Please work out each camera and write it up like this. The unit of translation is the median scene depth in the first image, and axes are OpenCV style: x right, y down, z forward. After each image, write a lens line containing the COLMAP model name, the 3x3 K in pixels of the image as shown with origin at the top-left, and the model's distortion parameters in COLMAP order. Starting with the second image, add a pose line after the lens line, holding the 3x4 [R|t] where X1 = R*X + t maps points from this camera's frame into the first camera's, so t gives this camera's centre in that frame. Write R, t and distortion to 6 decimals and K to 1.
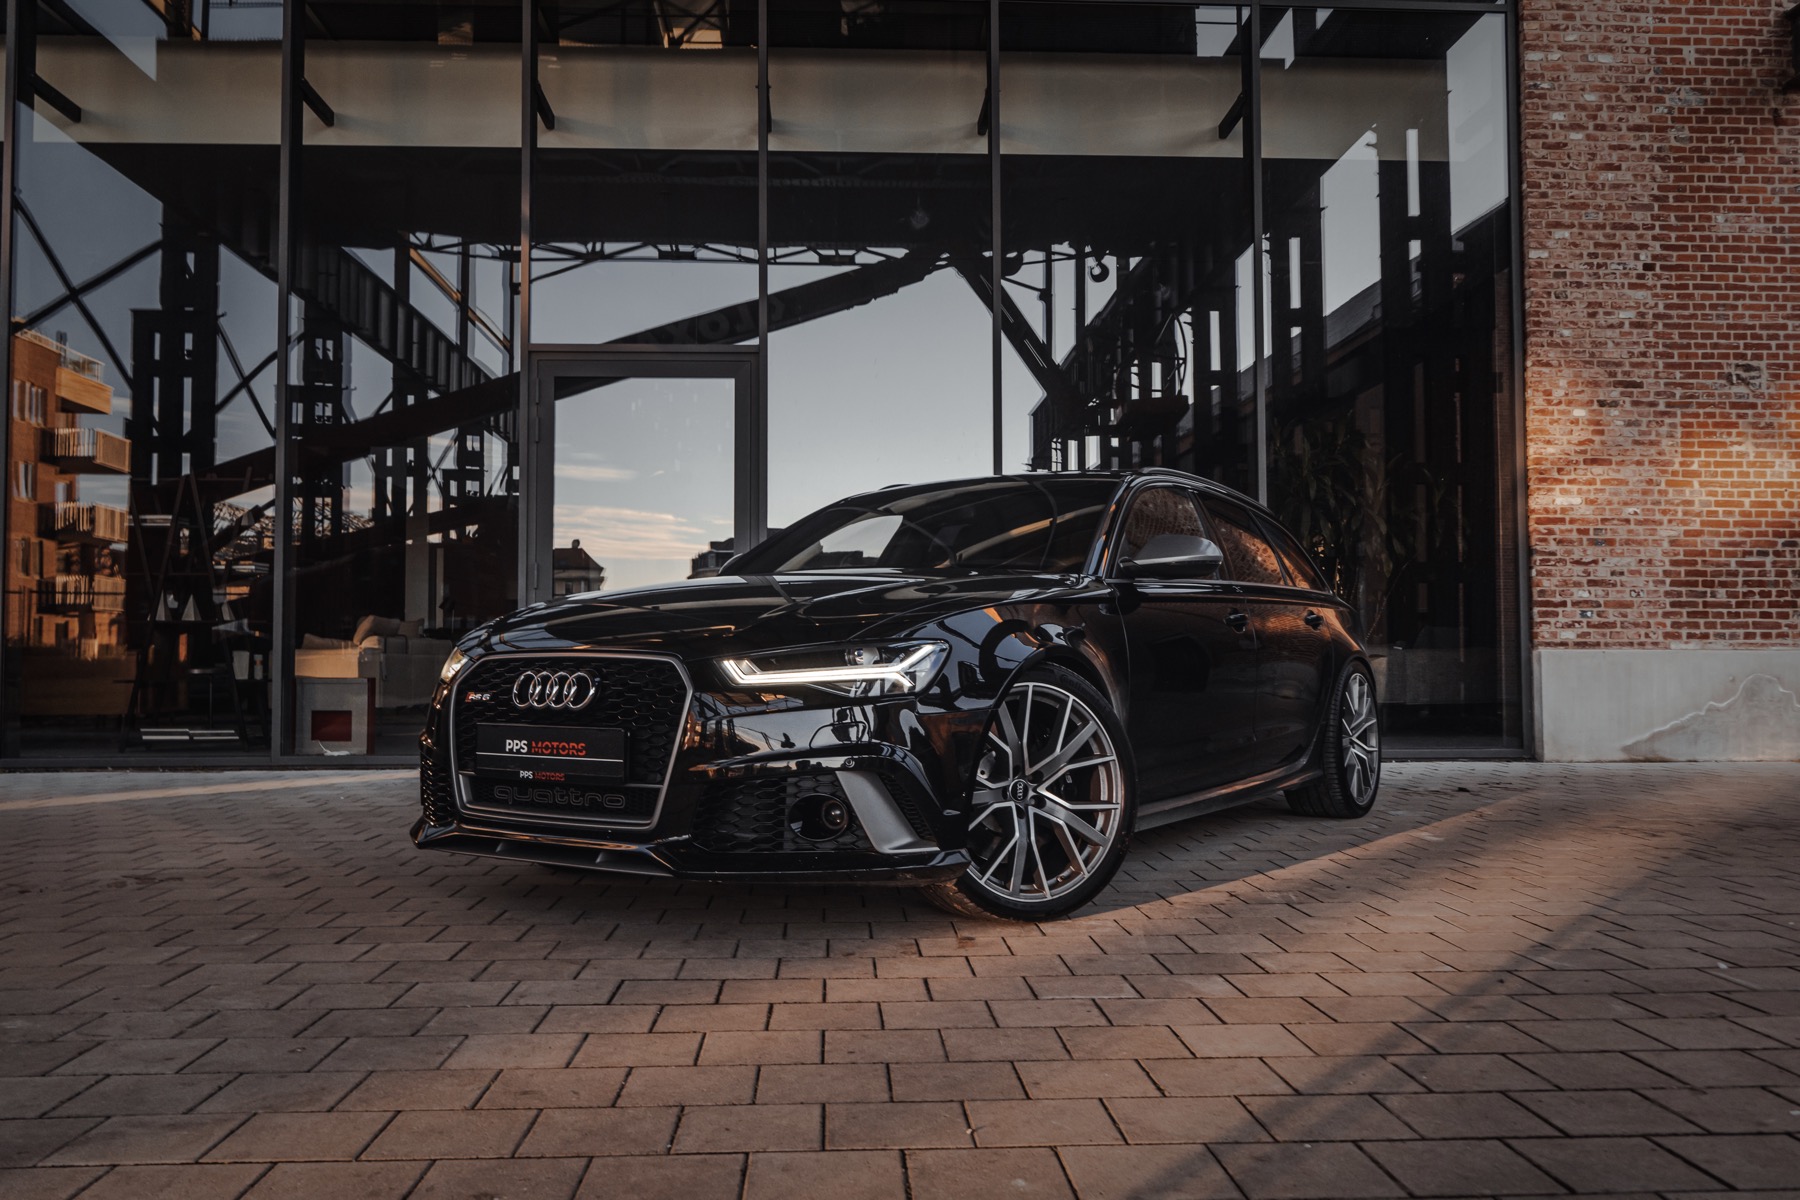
lens RADIAL K [[1459.1, 0, 900.0], [0, 1459.1, 600.0], [0, 0, 1]] dist [-0.006979, 0.003305]
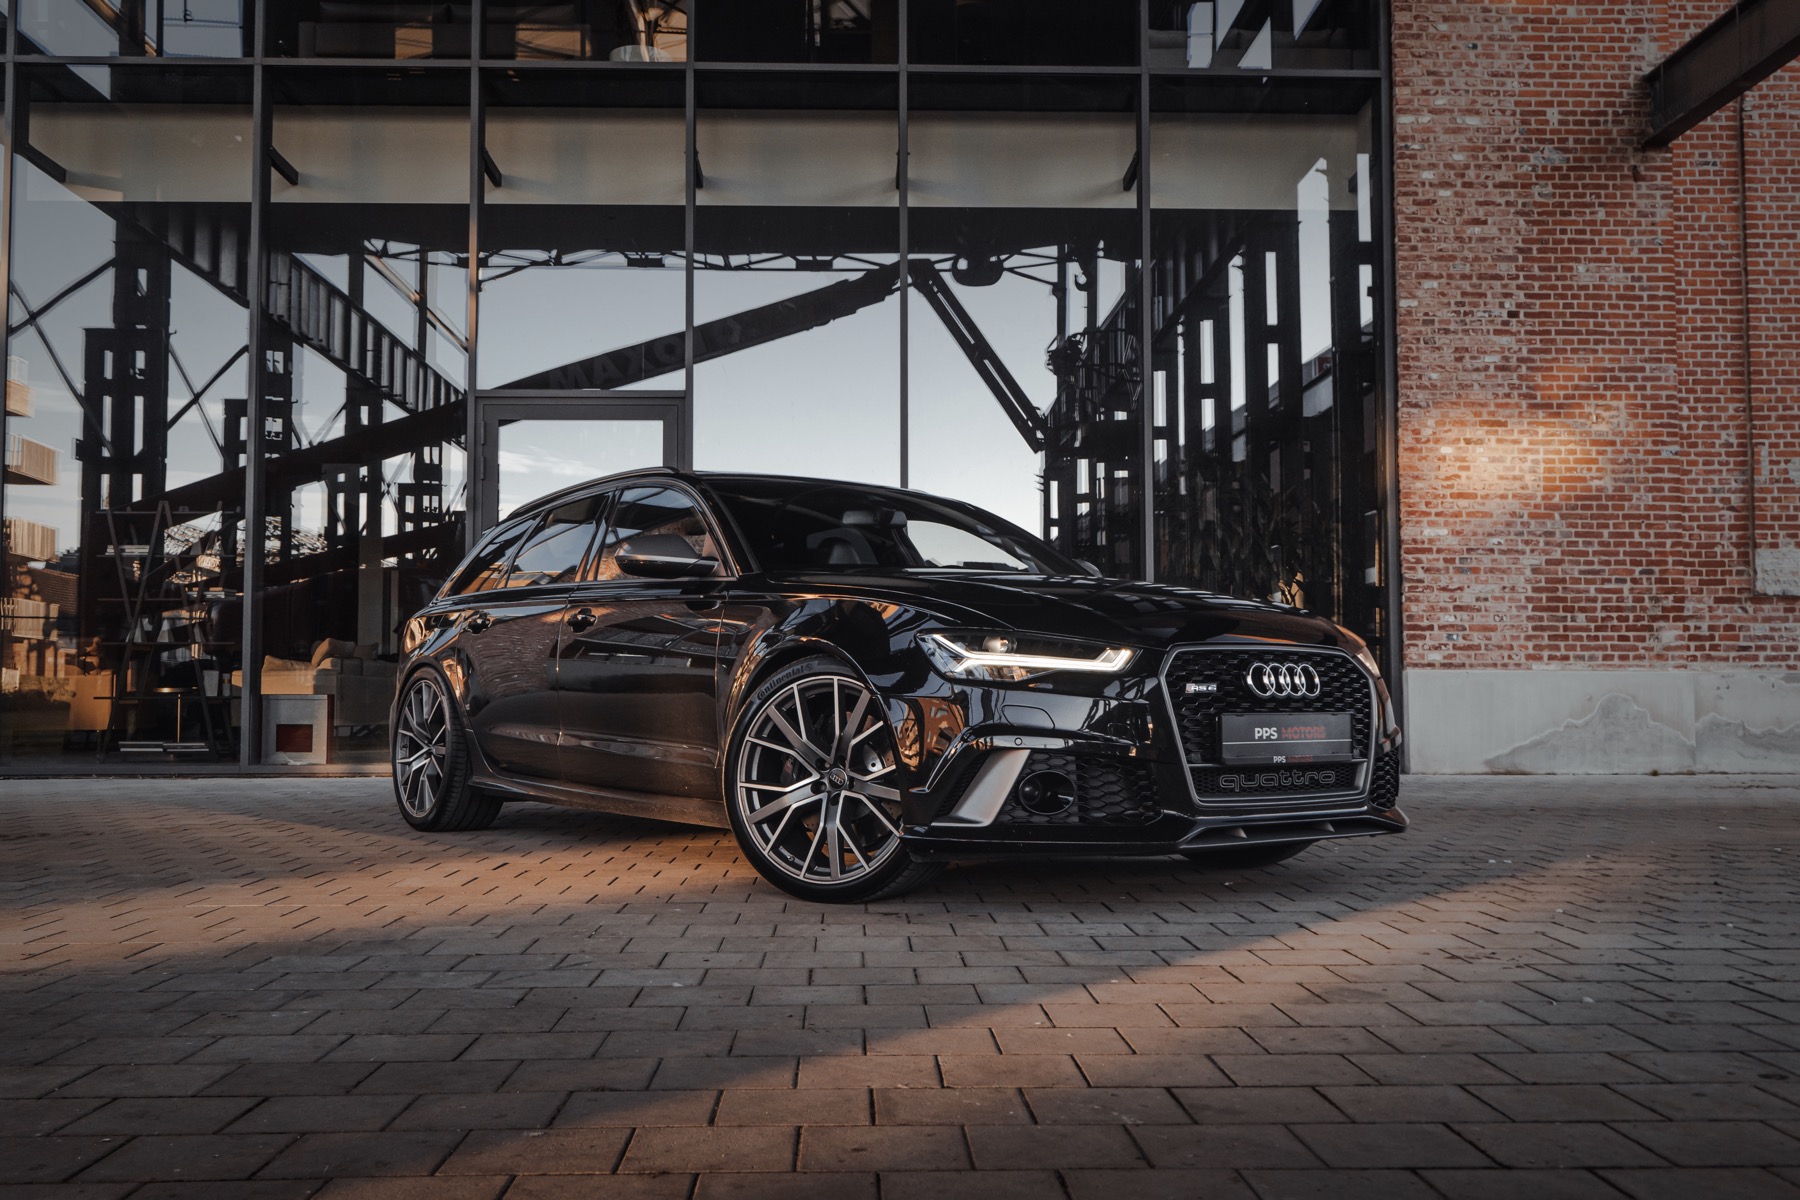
lens RADIAL K [[1705.8, 0, 900.0], [0, 1705.8, 600.0], [0, 0, 1]] dist [-0.002661, -0.001946]
pose [[0.999839, 0.000472, -0.017958, 0.084414], [-0.000739, 0.999889, -0.014904, 0.001239], [0.017949, 0.014915, 0.999728, -0.262780]]
